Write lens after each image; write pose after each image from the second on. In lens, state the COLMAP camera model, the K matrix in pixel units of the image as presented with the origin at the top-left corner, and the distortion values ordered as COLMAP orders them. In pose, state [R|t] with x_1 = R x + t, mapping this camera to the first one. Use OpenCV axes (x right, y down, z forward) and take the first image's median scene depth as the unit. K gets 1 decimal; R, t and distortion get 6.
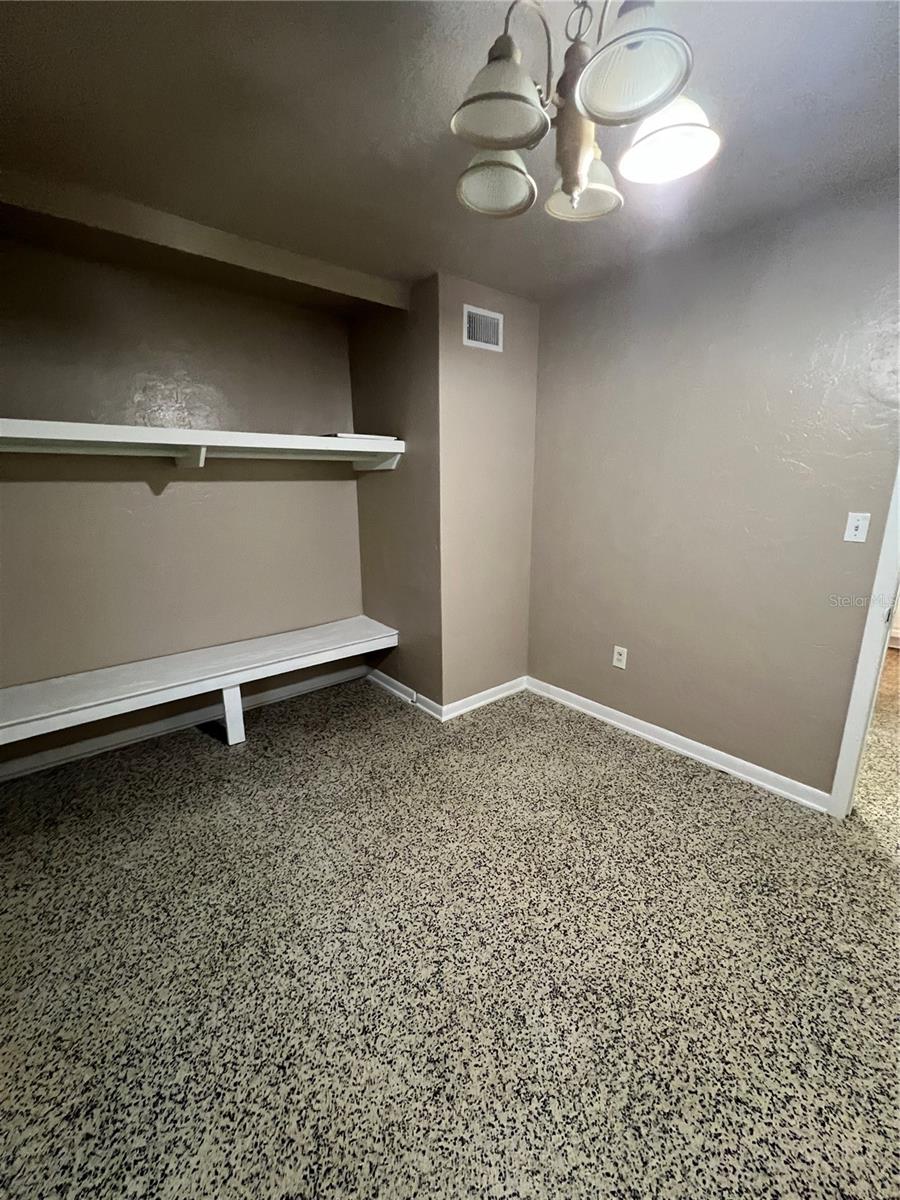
lens RADIAL K [[477.8, 0, 446.8], [0, 477.8, 597.5], [0, 0, 1]] dist [0.007363, -0.000443]
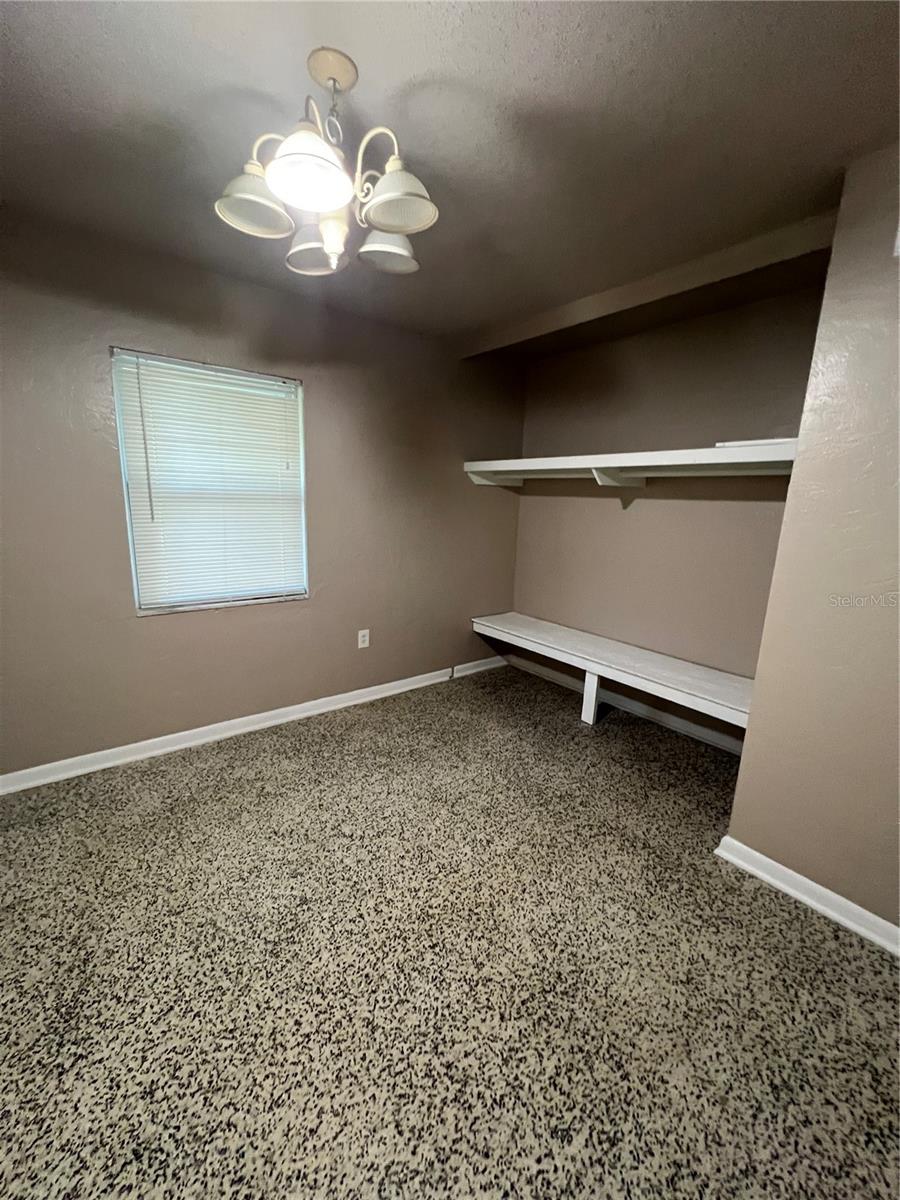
lens RADIAL K [[477.8, 0, 448.9], [0, 477.8, 597.6], [0, 0, 1]] dist [0.007363, -0.000443]
pose [[-0.020406, 0.208808, -0.977744, 0.865858], [-0.265932, 0.941585, 0.206636, -0.176221], [0.963776, 0.264230, 0.036315, 0.765337]]
